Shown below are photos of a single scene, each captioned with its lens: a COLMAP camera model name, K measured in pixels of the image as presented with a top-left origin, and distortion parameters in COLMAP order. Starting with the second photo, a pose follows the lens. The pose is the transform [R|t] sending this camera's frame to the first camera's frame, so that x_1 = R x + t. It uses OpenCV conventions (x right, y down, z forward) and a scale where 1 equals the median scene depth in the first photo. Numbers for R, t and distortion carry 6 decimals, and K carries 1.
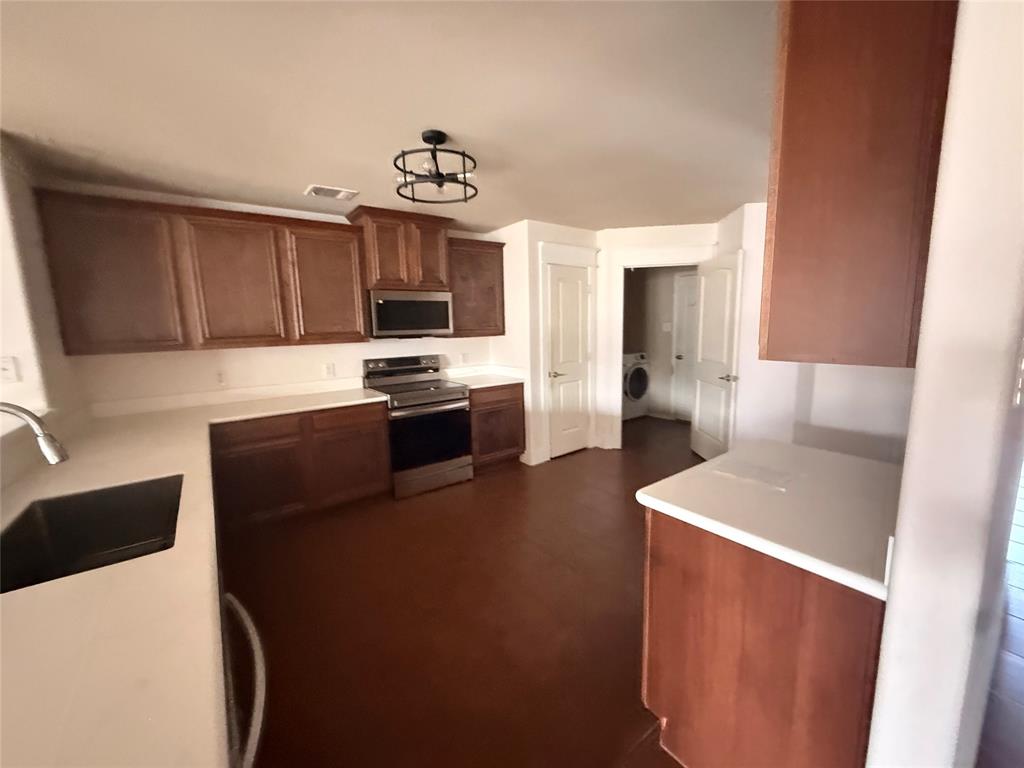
lens RADIAL K [[411.0, 0, 512.0], [0, 411.0, 384.0], [0, 0, 1]] dist [-0.000234, -0.000007]
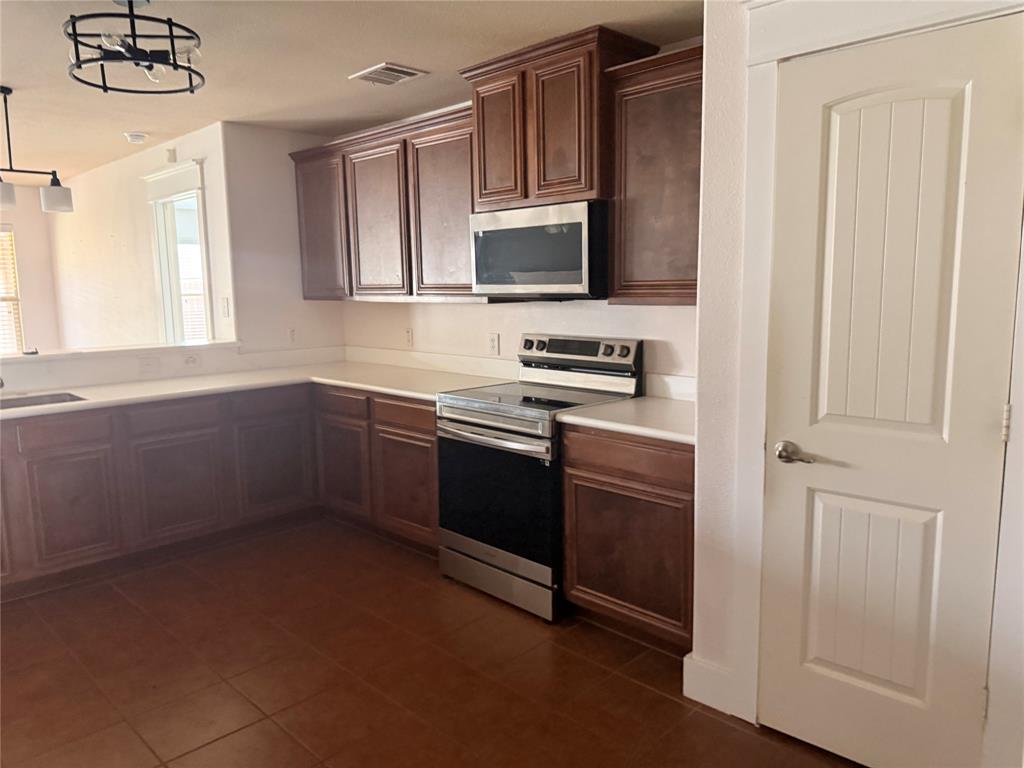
lens RADIAL K [[713.9, 0, 512.0], [0, 713.9, 384.0], [0, 0, 1]] dist [0.006059, 0.001969]
pose [[0.145391, 0.158919, -0.976528, 0.613050], [-0.137019, 0.980738, 0.139204, -0.123519], [0.979840, 0.113564, 0.164366, 0.805005]]
